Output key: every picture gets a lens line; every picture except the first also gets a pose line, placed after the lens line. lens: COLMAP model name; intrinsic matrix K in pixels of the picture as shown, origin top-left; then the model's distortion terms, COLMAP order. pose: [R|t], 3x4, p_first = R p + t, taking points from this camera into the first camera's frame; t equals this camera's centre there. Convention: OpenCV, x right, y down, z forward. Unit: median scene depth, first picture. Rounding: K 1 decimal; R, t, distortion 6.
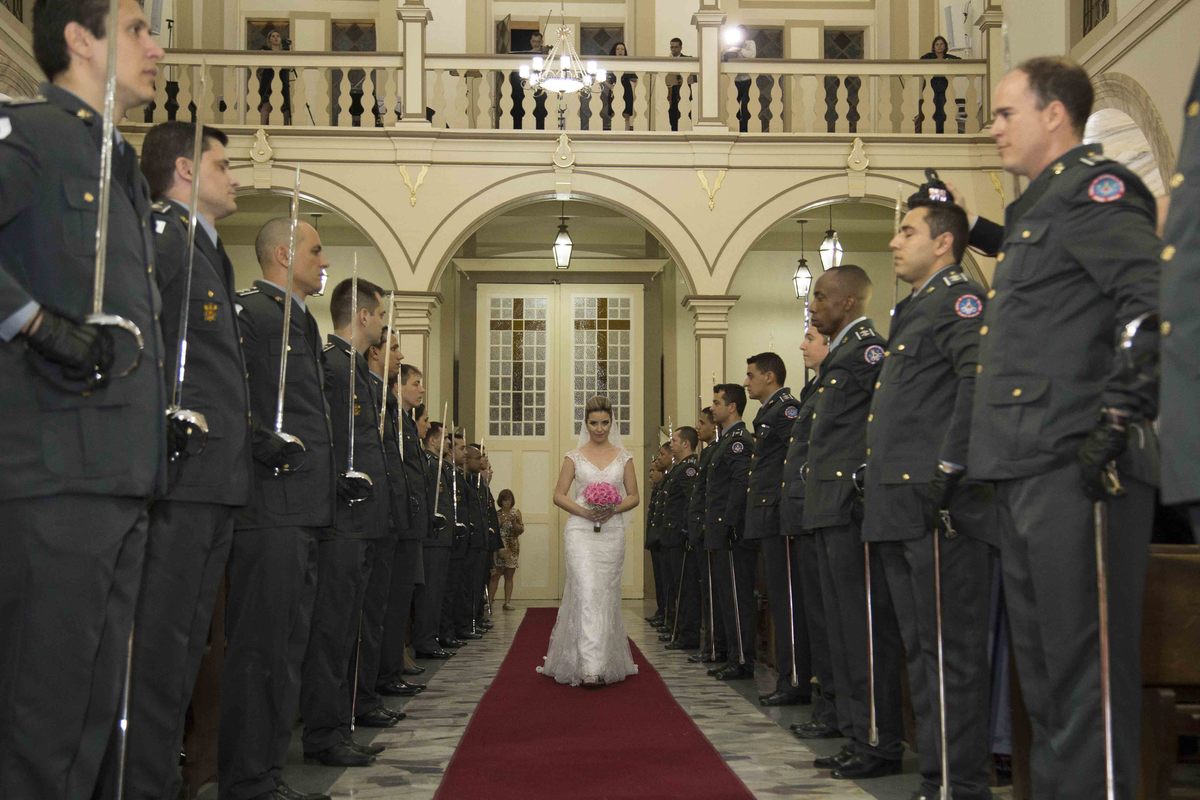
lens RADIAL K [[1707.4, 0, 627.1], [0, 1707.4, 384.0], [0, 0, 1]] dist [0.115253, 0.000000]
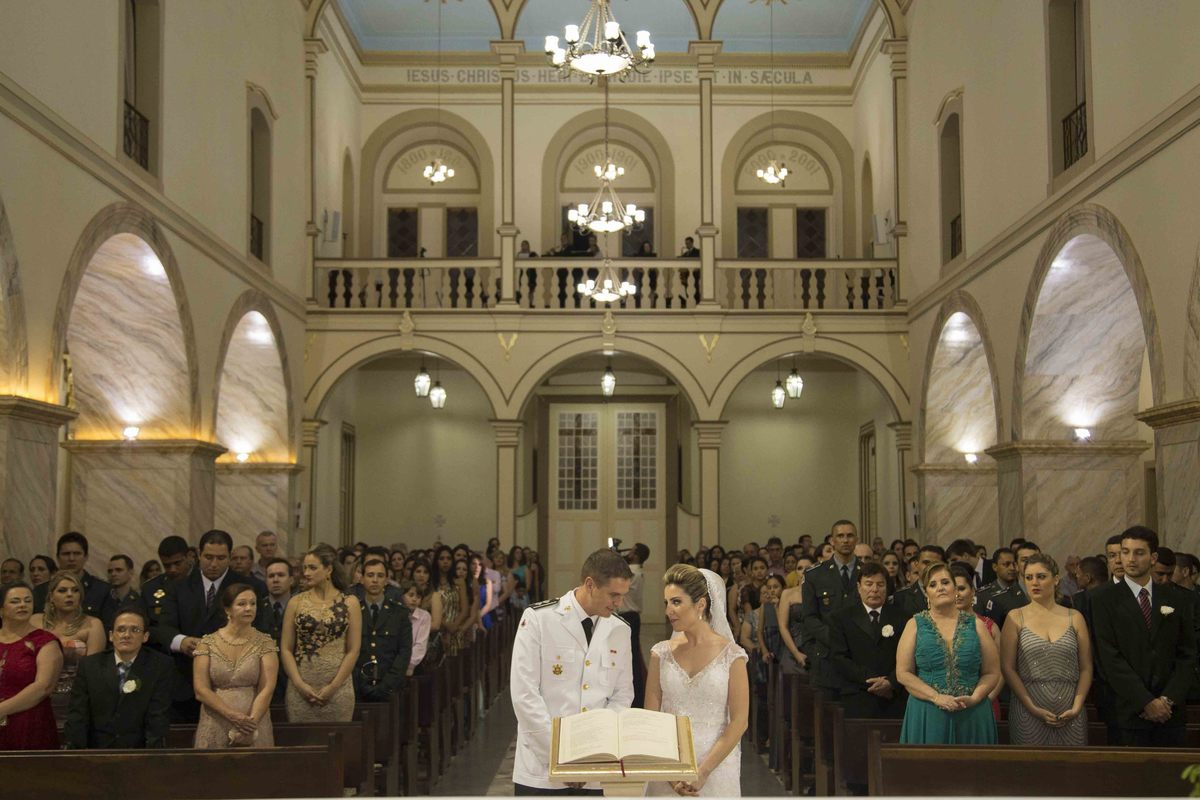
lens RADIAL K [[1356.1, 0, 609.3], [0, 1356.1, 400.9], [0, 0, 1]] dist [0.027578, 0.000000]
pose [[0.999137, -0.003776, -0.041365, 0.011574], [0.003020, 0.999827, -0.018327, -0.047068], [0.041427, 0.018186, 0.998976, -0.165958]]
